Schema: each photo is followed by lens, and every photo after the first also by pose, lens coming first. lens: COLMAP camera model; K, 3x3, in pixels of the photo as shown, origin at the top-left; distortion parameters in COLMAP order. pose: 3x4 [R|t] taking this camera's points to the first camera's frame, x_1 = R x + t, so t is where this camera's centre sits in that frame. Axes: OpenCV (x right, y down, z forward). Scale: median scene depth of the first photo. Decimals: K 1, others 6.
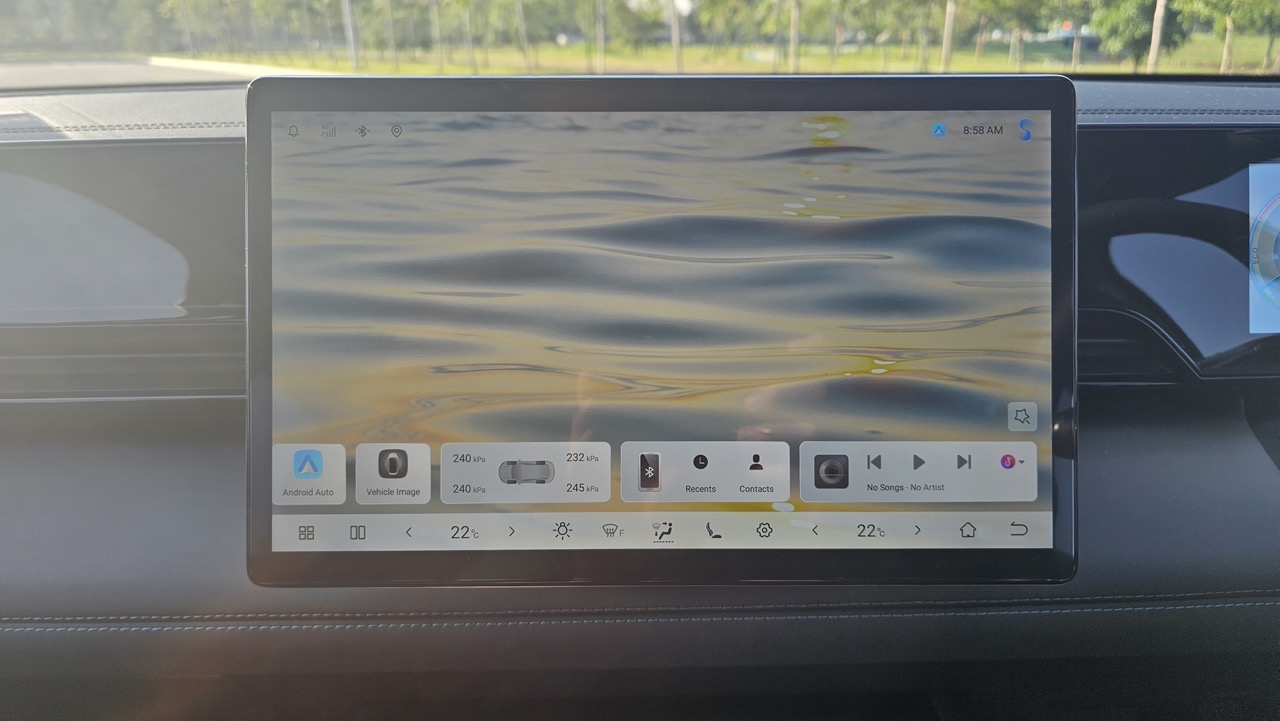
lens RADIAL K [[883.8, 0, 641.3], [0, 883.8, 367.0], [0, 0, 1]] dist [0.027816, -0.041891]
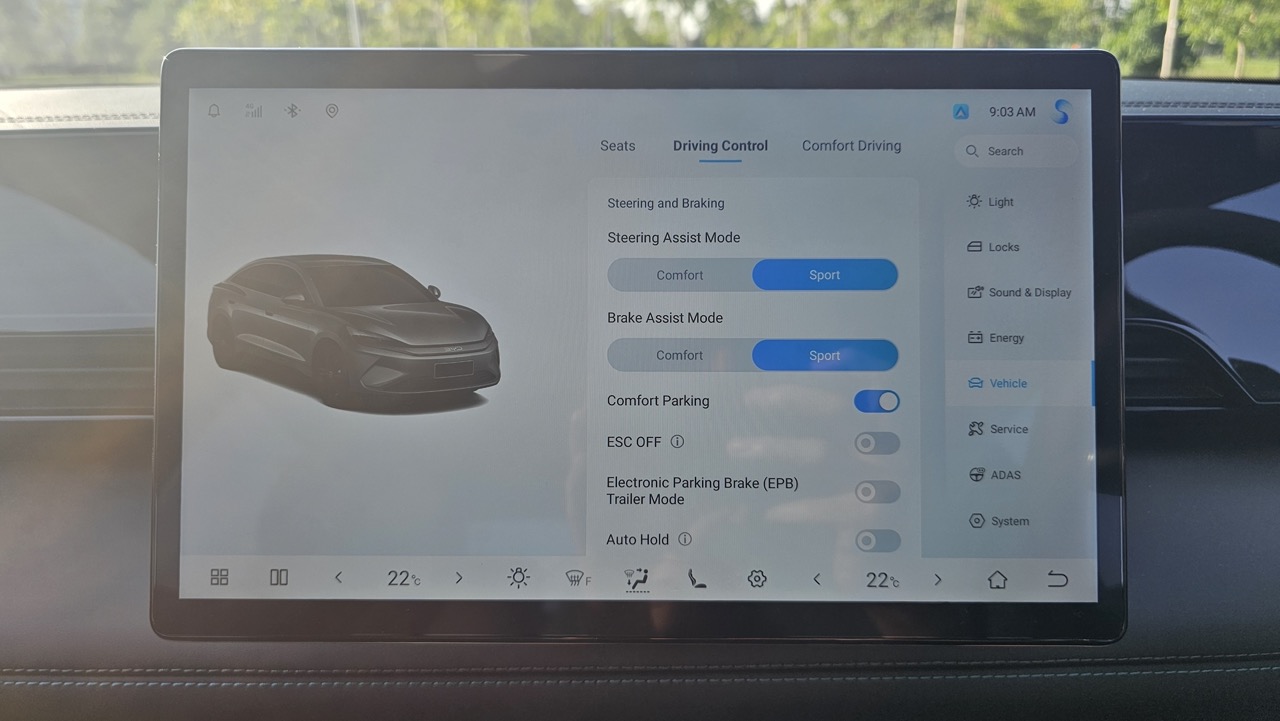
lens RADIAL K [[890.6, 0, 637.7], [0, 890.6, 363.8], [0, 0, 1]] dist [-0.002509, -0.009520]
pose [[0.999920, 0.005817, -0.011258, 0.033348], [-0.006146, 0.999549, -0.029409, 0.004456], [0.011081, 0.029476, 0.999504, 0.141070]]
